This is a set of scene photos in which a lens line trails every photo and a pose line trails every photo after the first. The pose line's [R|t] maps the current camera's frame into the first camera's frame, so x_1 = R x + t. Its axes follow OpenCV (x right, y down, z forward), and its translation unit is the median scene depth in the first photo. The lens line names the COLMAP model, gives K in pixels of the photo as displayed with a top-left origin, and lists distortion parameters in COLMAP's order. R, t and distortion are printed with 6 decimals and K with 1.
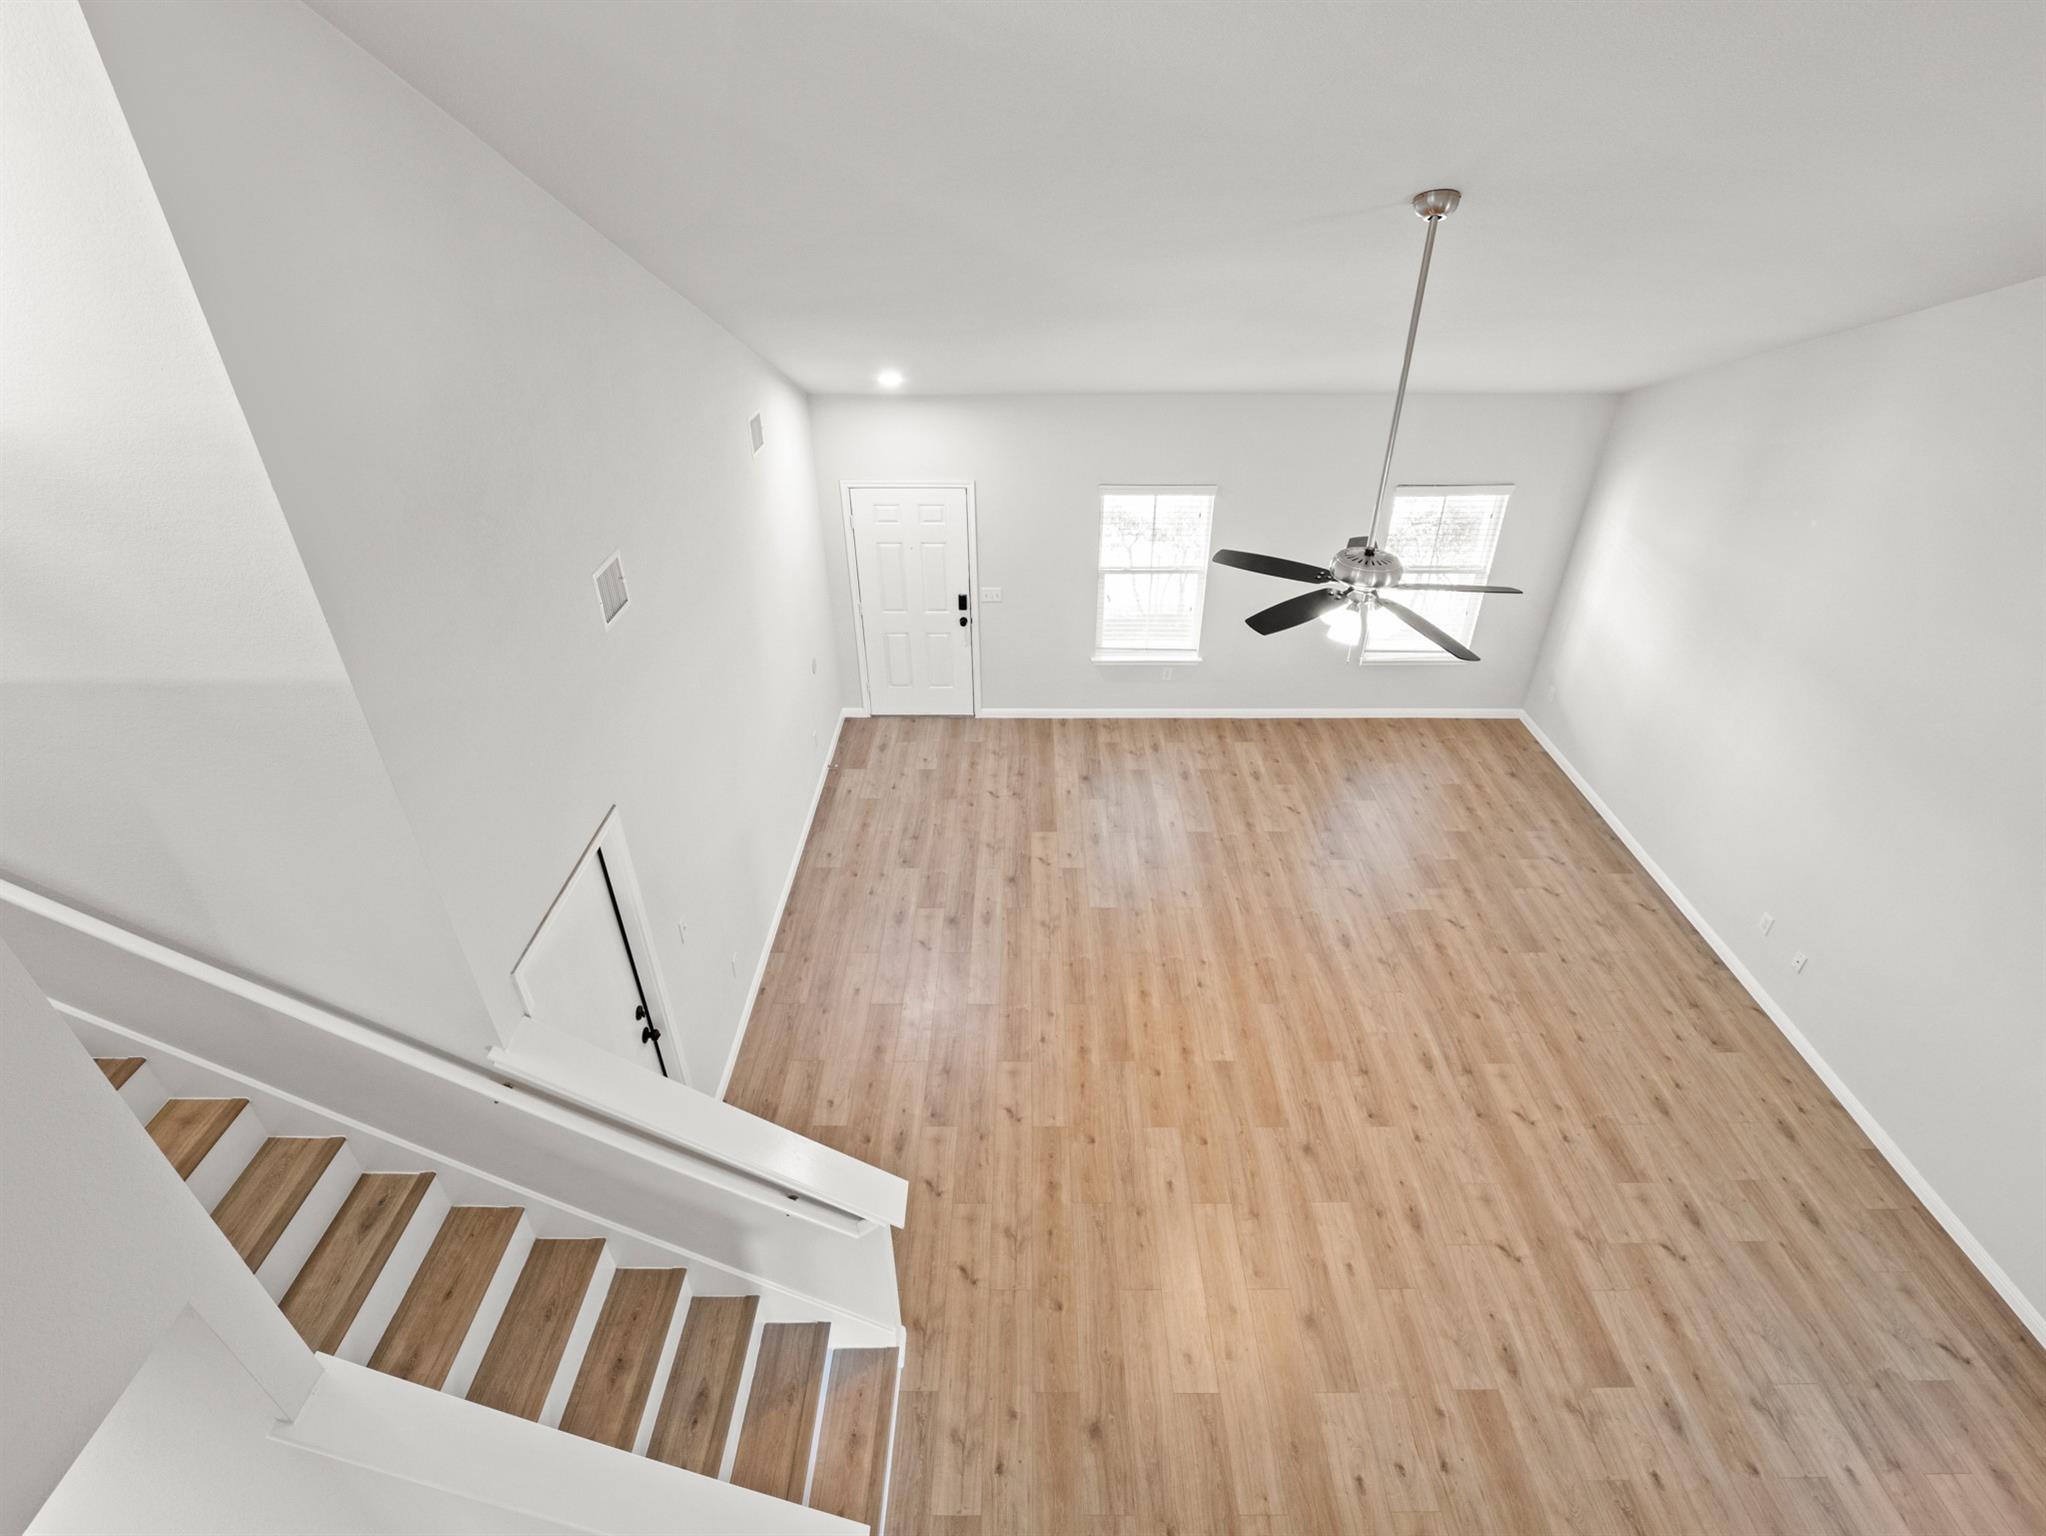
lens RADIAL K [[987.0, 0, 1064.4], [0, 987.0, 686.3], [0, 0, 1]] dist [-0.005972, -0.003295]
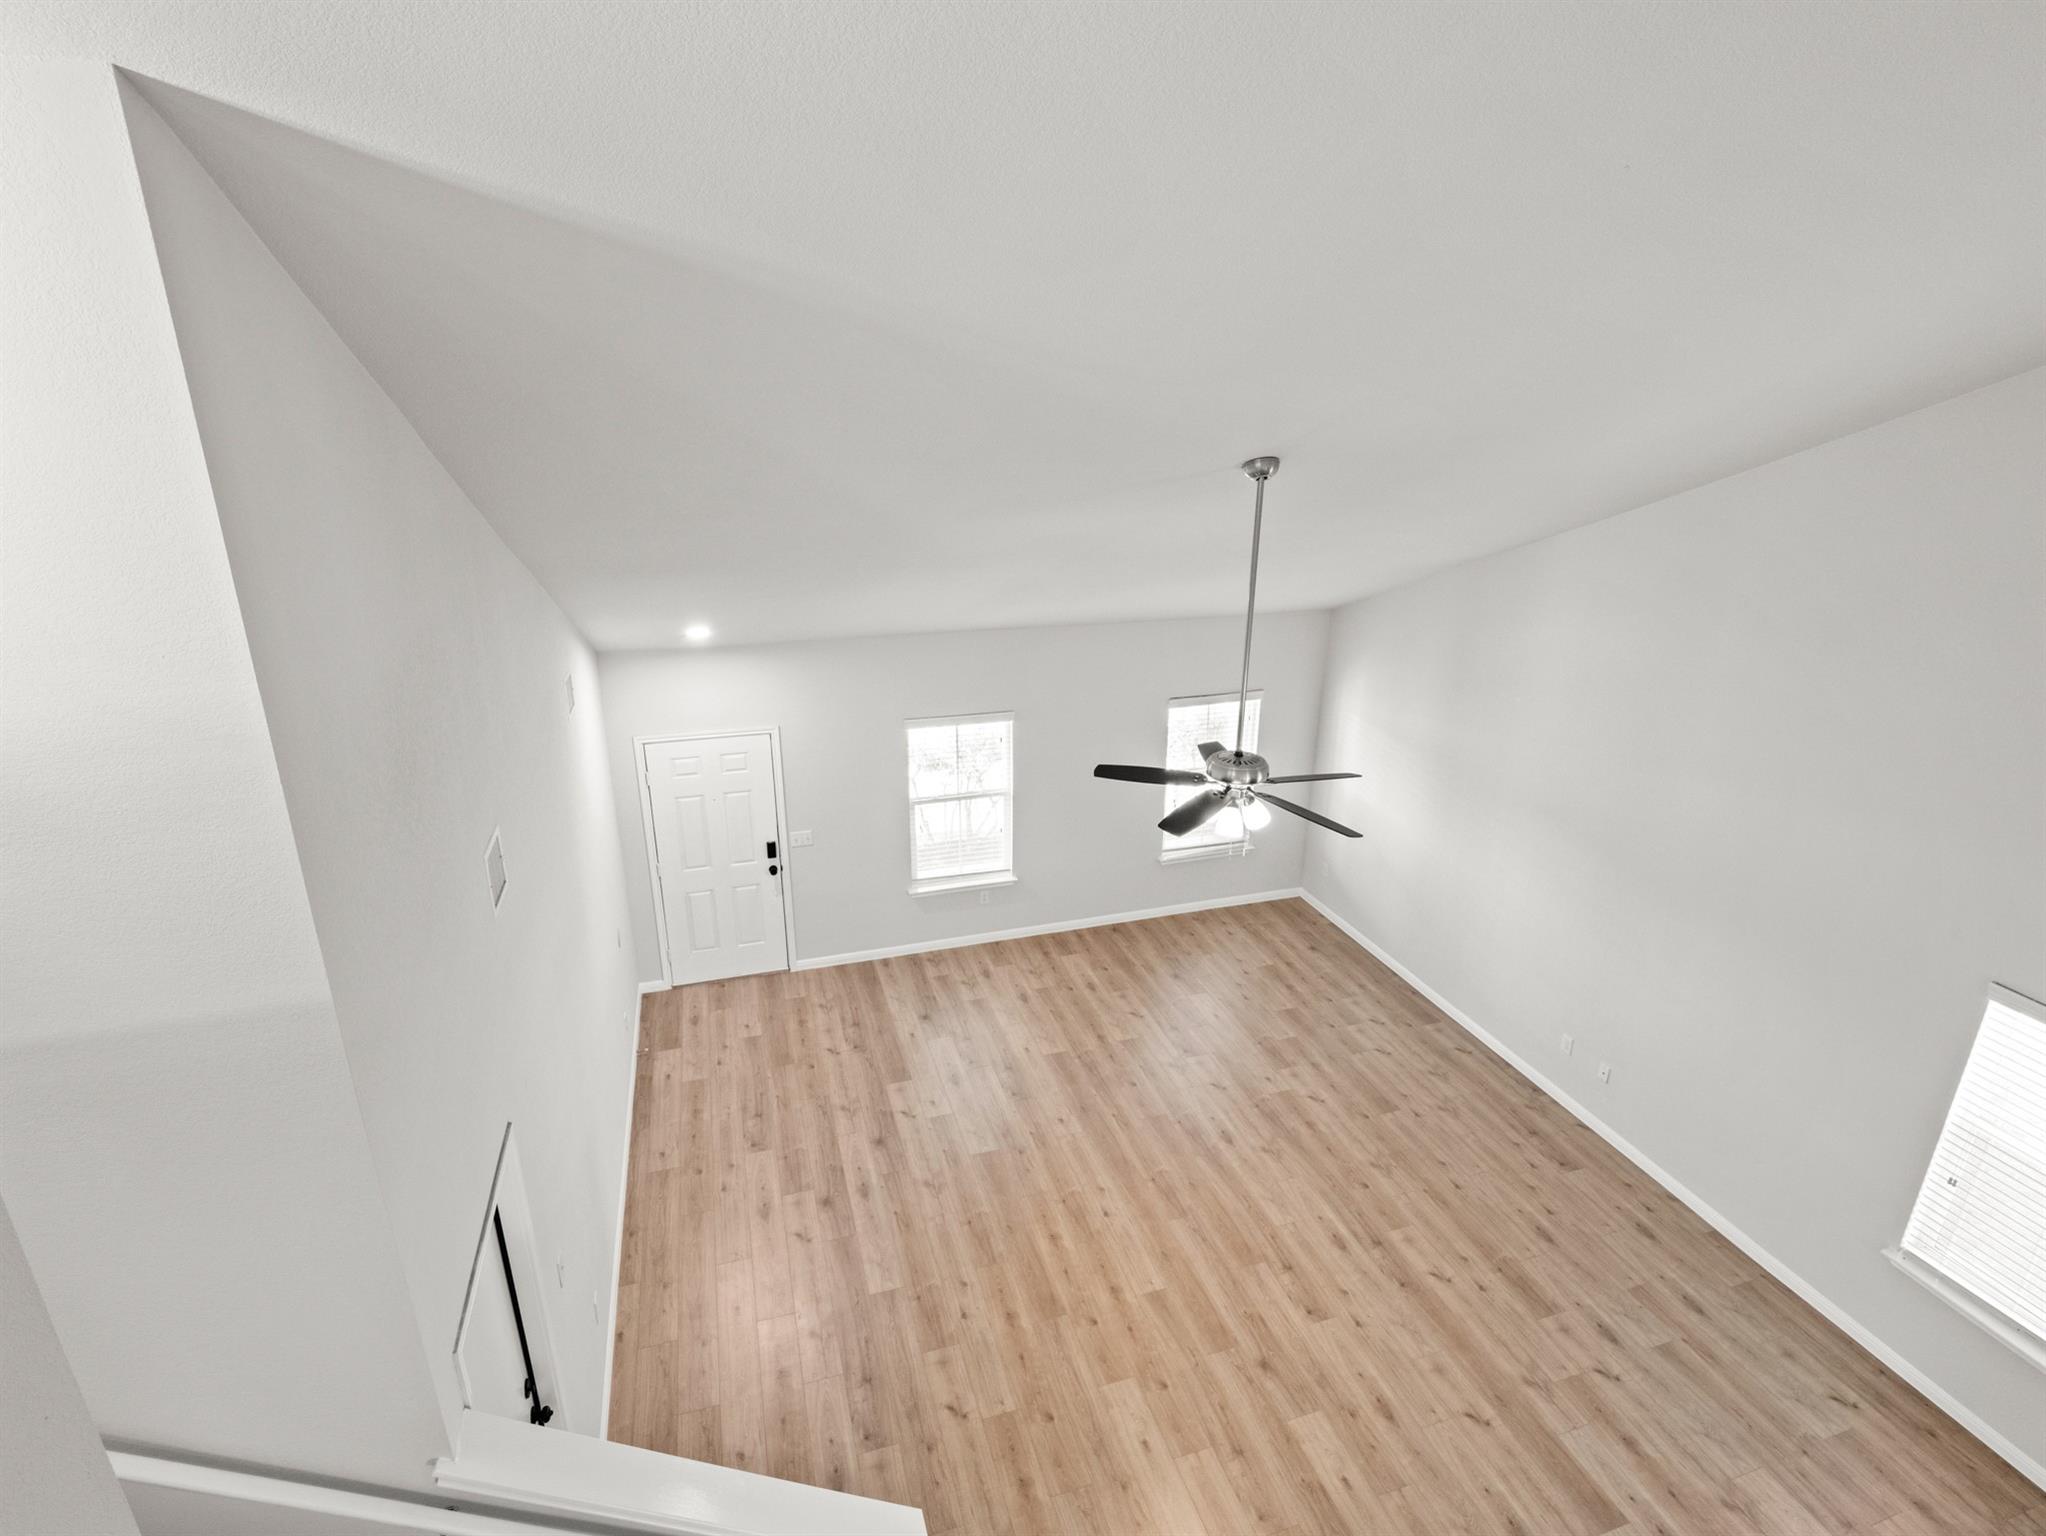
lens RADIAL K [[987.0, 0, 1044.6], [0, 987.0, 682.4], [0, 0, 1]] dist [-0.005972, -0.003295]
pose [[0.956515, -0.072024, 0.282651, -0.172357], [0.135811, 0.967558, -0.213044, -0.003652], [-0.258137, 0.242167, 0.935265, -0.012614]]
